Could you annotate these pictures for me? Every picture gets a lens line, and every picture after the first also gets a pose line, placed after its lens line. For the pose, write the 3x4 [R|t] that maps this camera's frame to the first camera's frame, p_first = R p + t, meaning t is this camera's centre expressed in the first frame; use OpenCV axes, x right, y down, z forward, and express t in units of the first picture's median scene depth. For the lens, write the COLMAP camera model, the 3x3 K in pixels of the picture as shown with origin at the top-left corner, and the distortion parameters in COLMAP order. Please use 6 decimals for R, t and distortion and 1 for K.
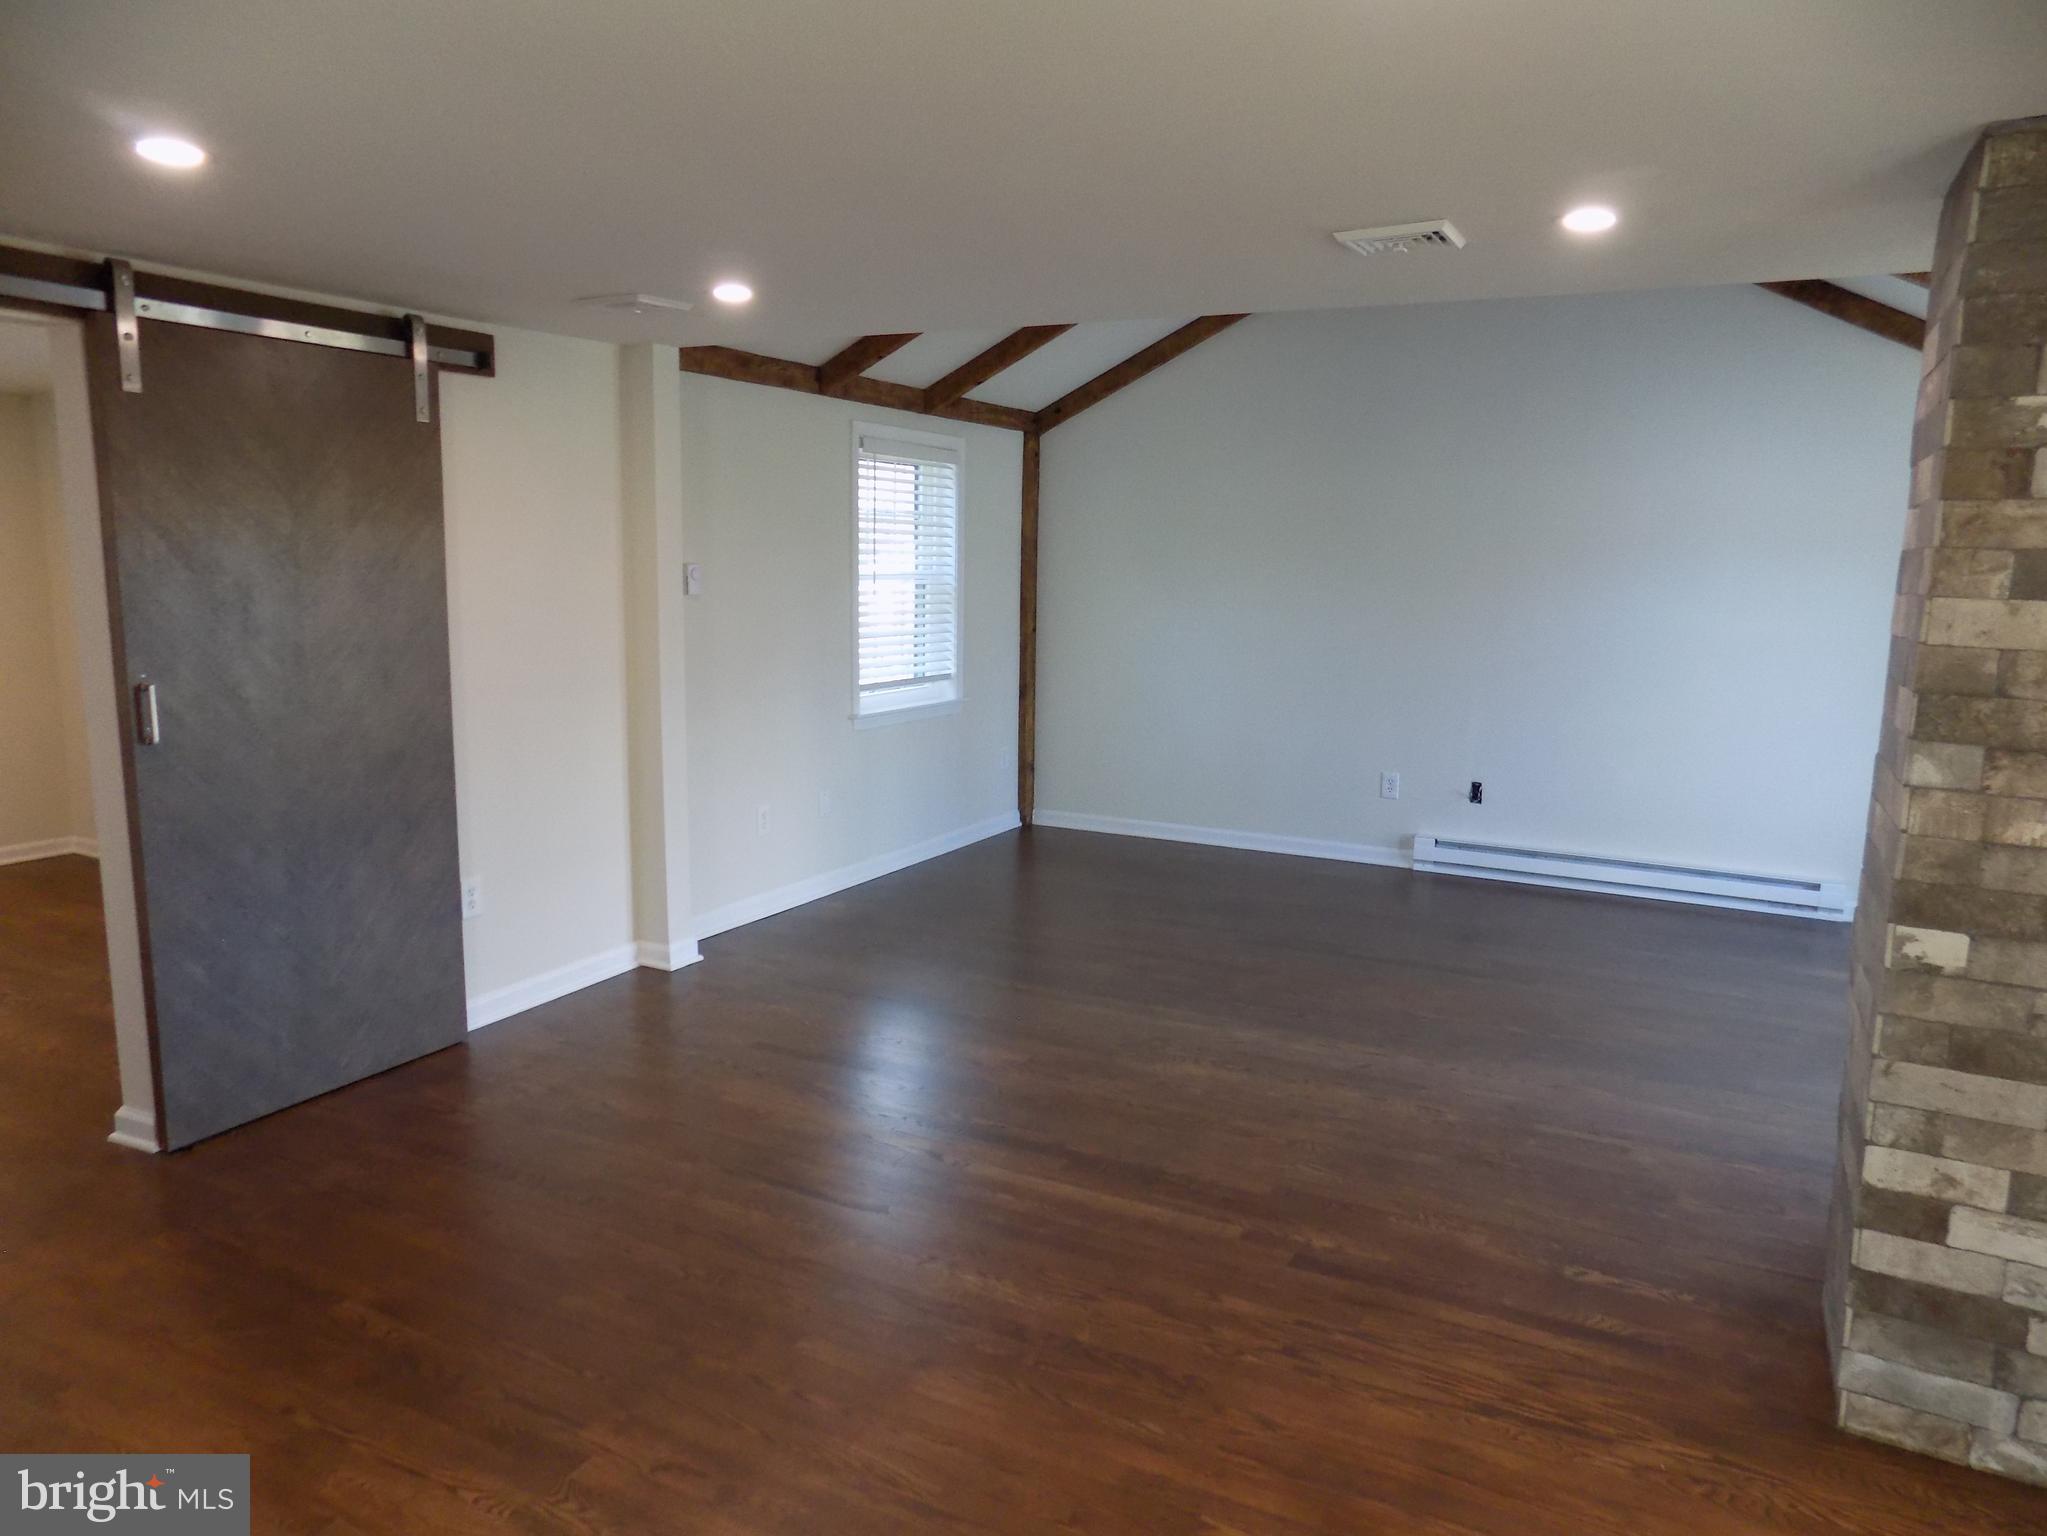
lens RADIAL K [[1379.6, 0, 1023.5], [0, 1379.6, 768.0], [0, 0, 1]] dist [-0.073955, 0.071318]
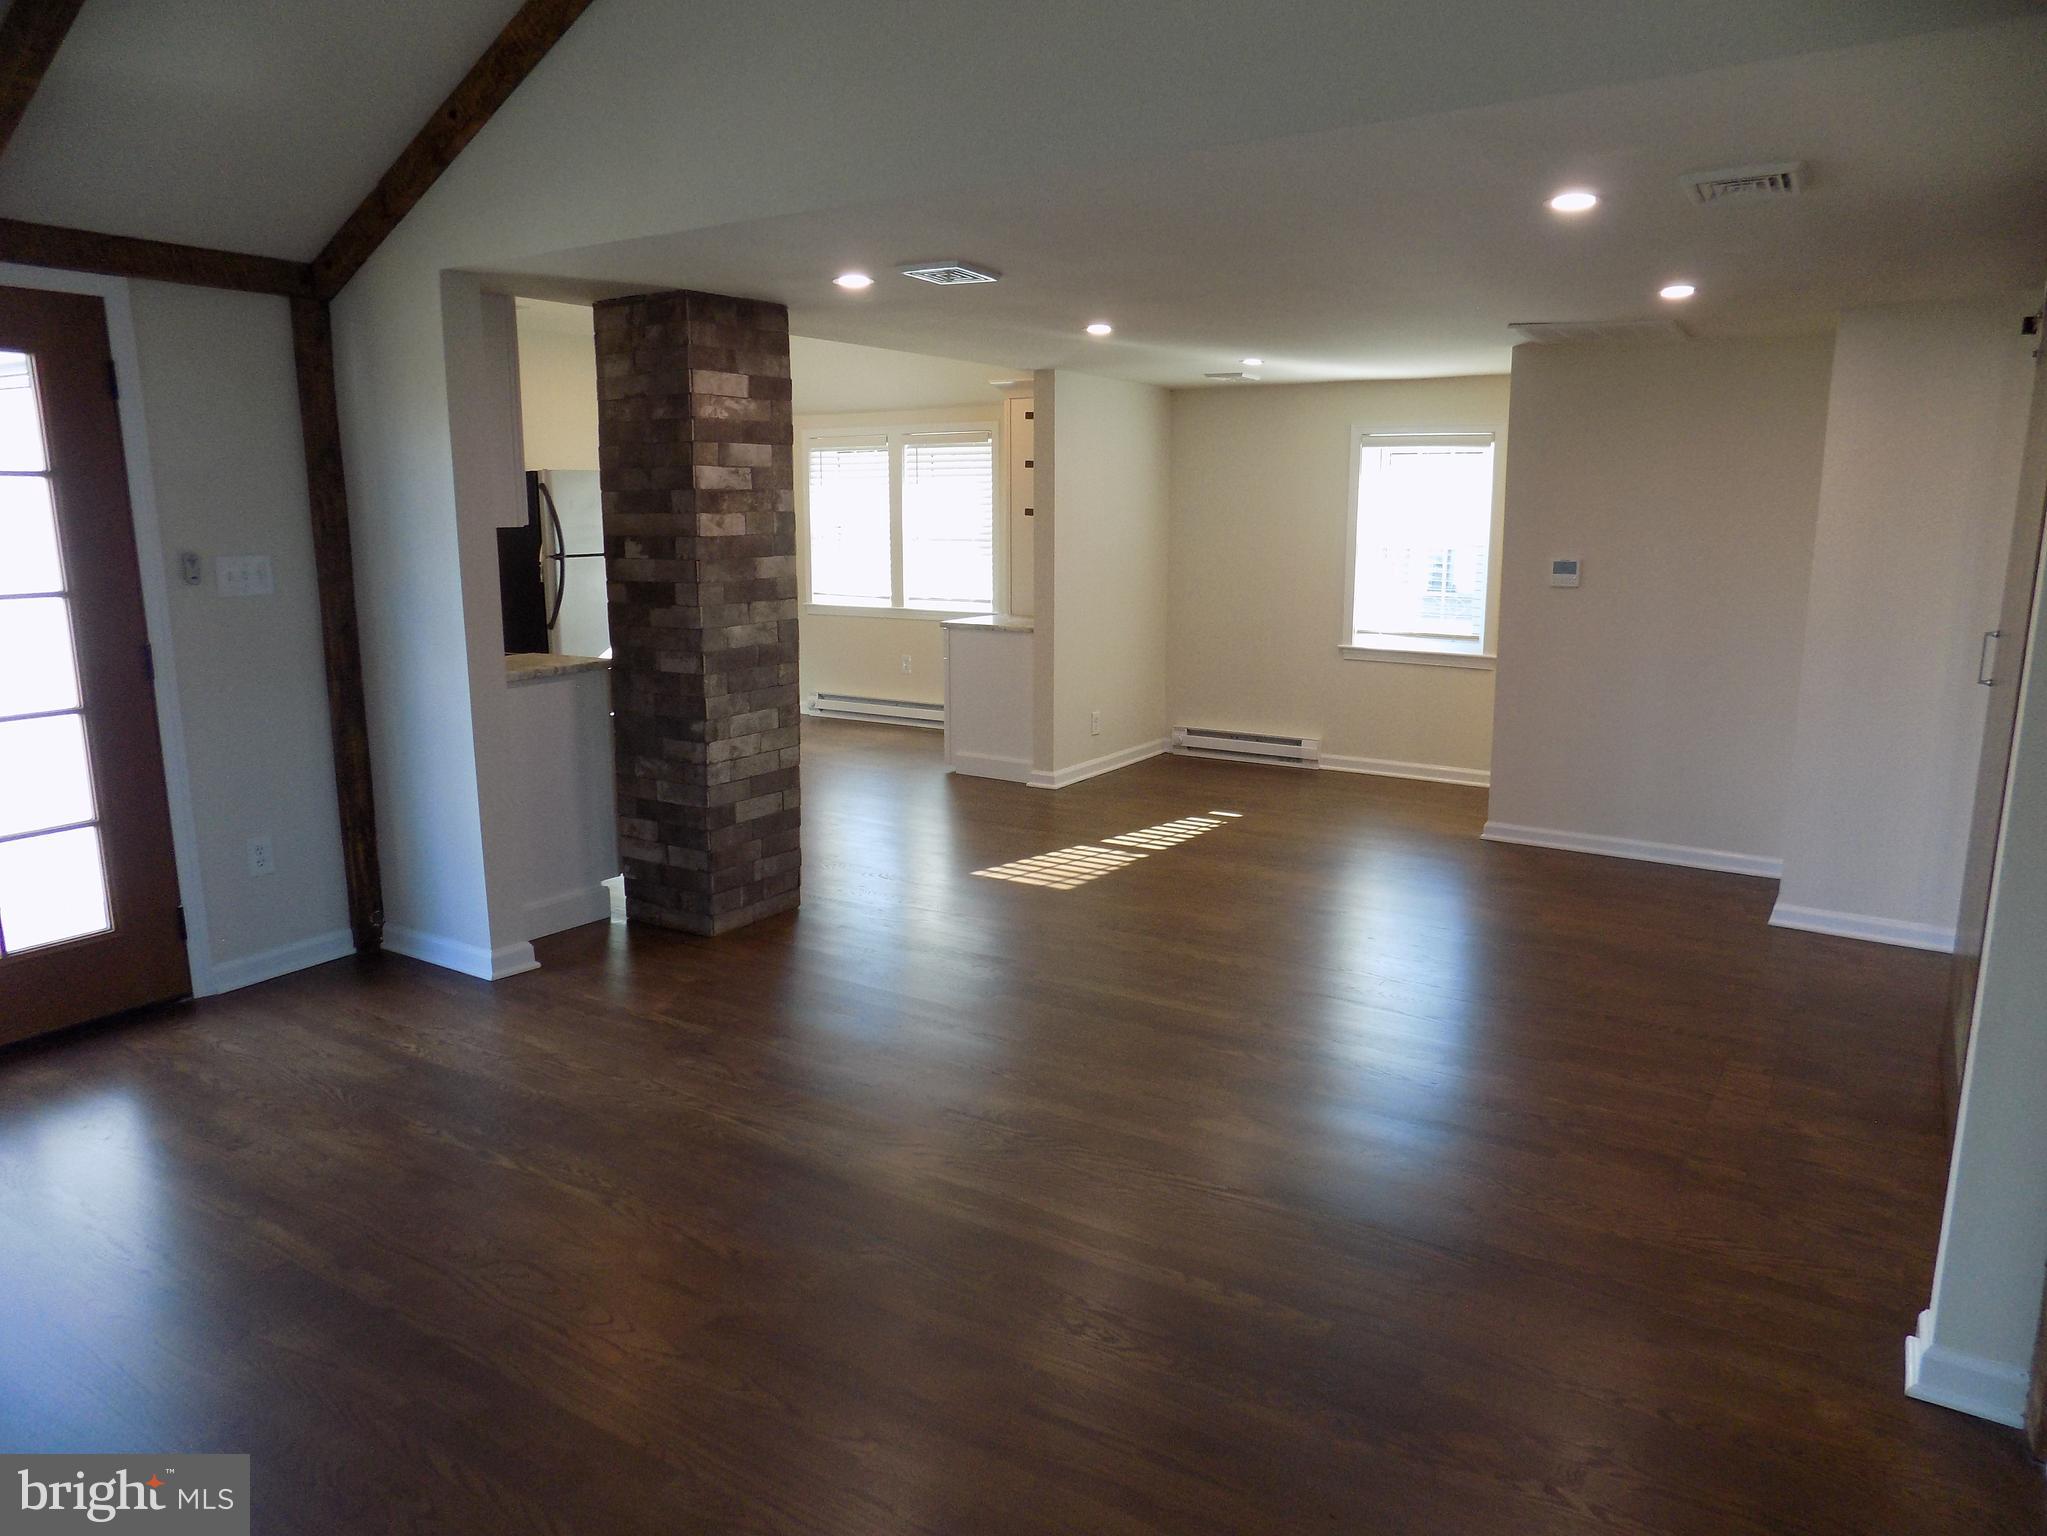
lens RADIAL K [[1368.7, 0, 1026.9], [0, 1368.7, 759.4], [0, 0, 1]] dist [-0.042363, 0.049160]
pose [[-0.995006, -0.042125, 0.090492, 0.023779], [-0.008280, 0.938294, 0.345739, -0.191668], [-0.099473, 0.343263, -0.933957, 1.169289]]
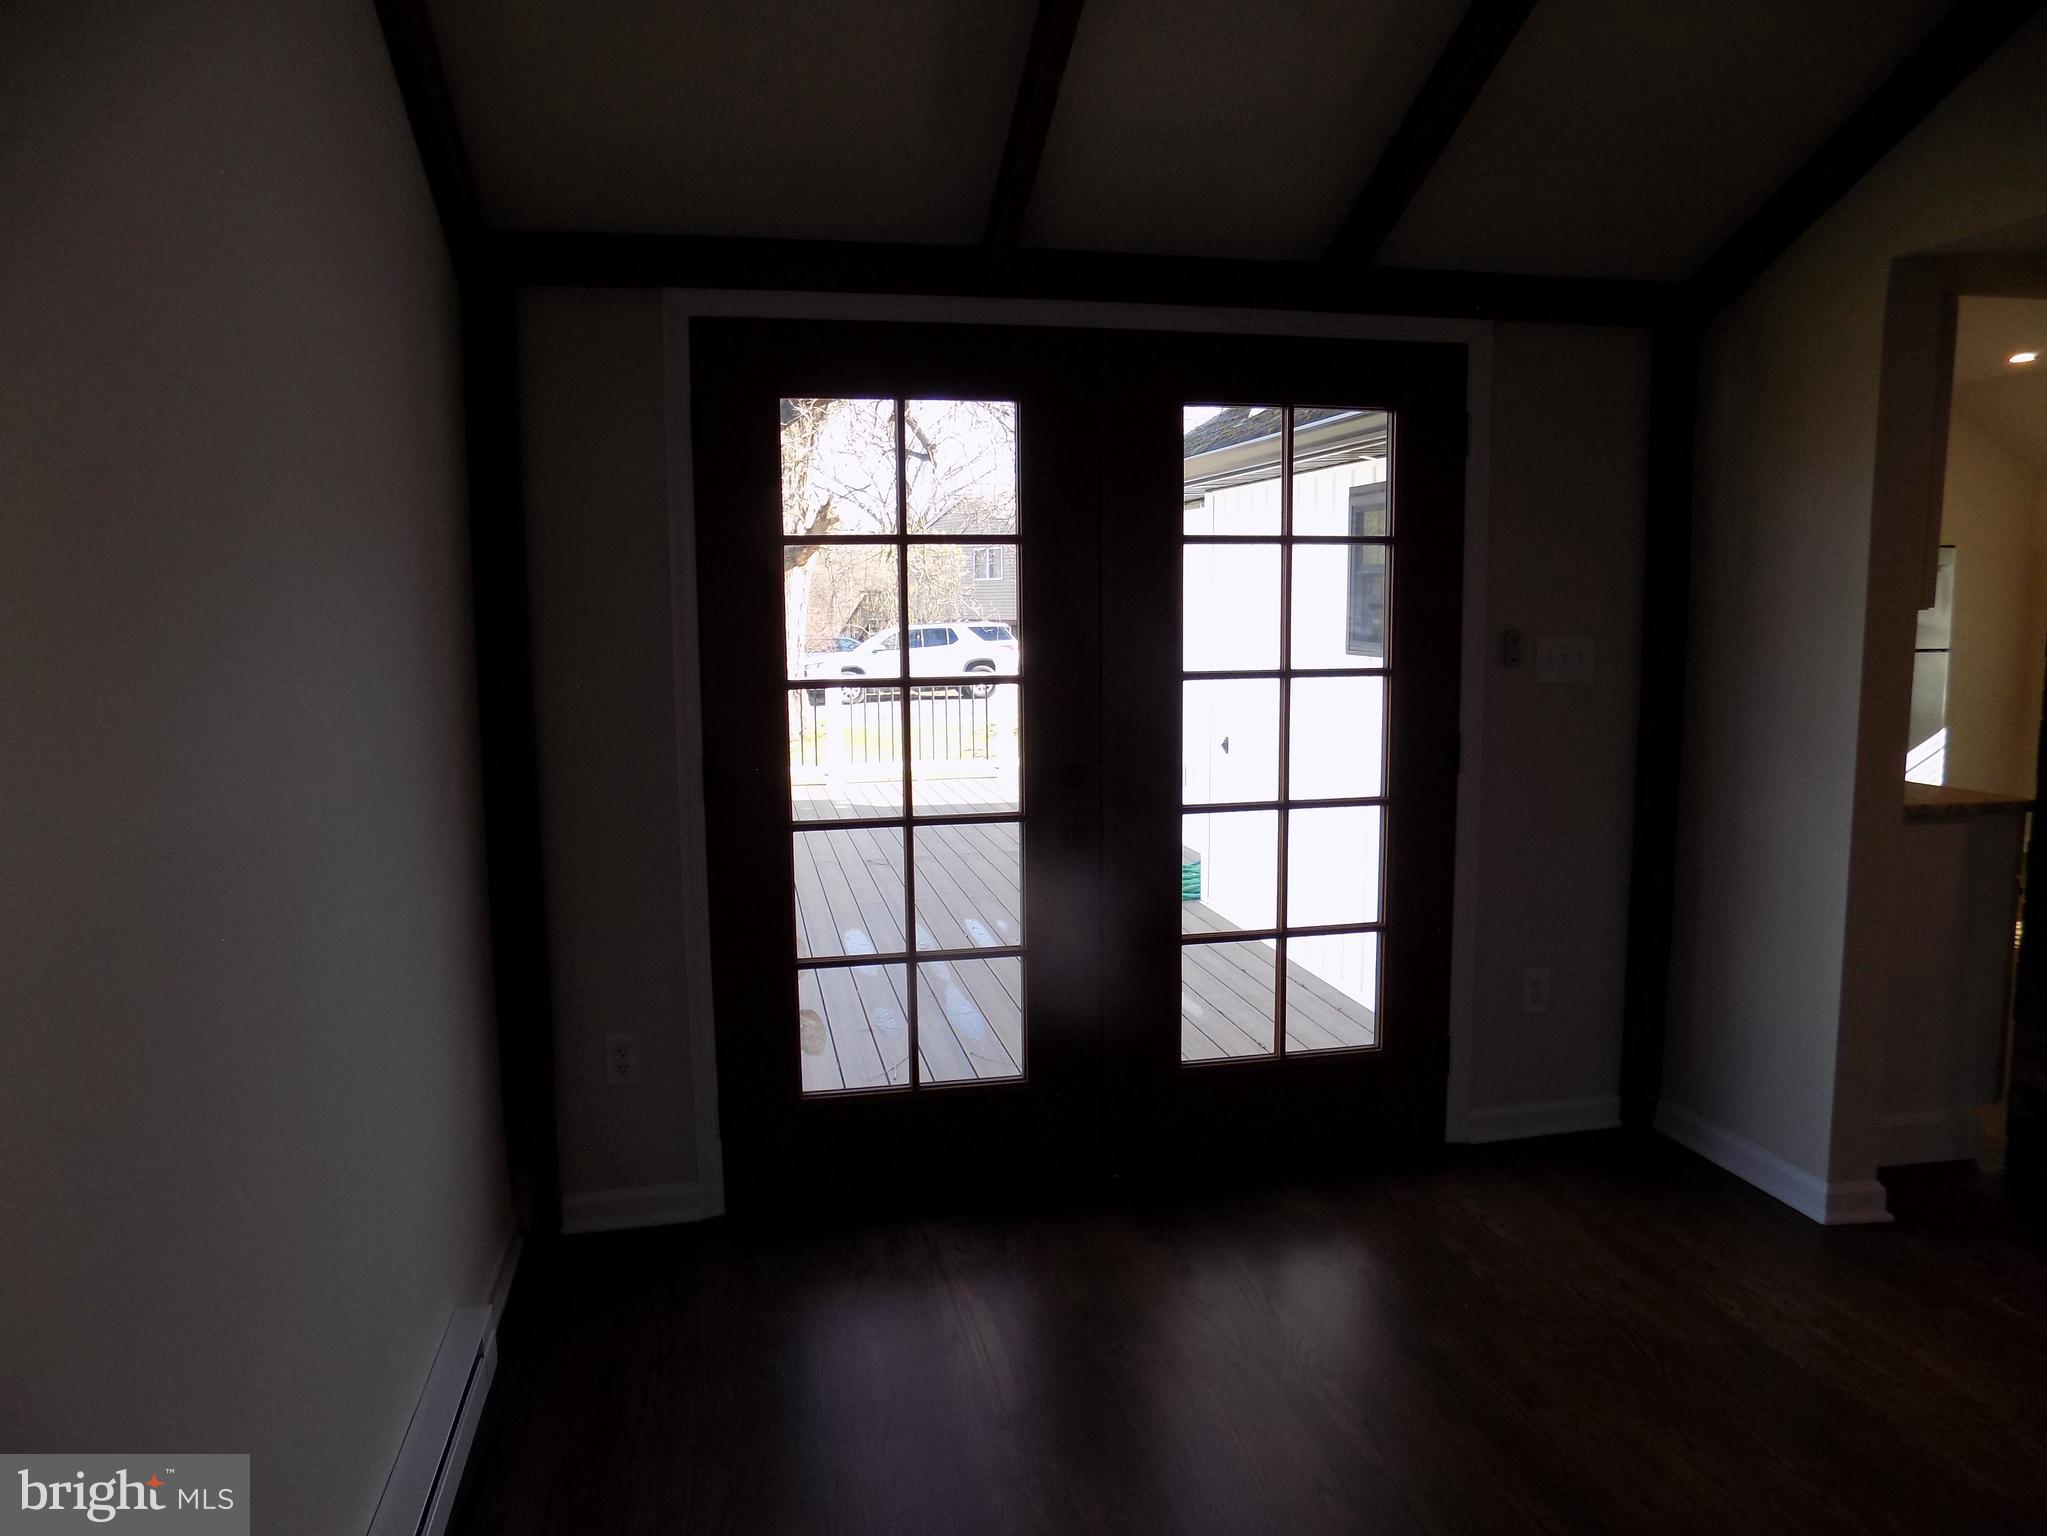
lens RADIAL K [[1384.3, 0, 1048.9], [0, 1384.3, 762.2], [0, 0, 1]] dist [-0.000128, -0.122507]
pose [[-0.651606, -0.115973, 0.749640, 0.181761], [0.110144, 0.963305, 0.244767, -0.163540], [-0.750519, 0.242060, -0.614922, 1.070967]]
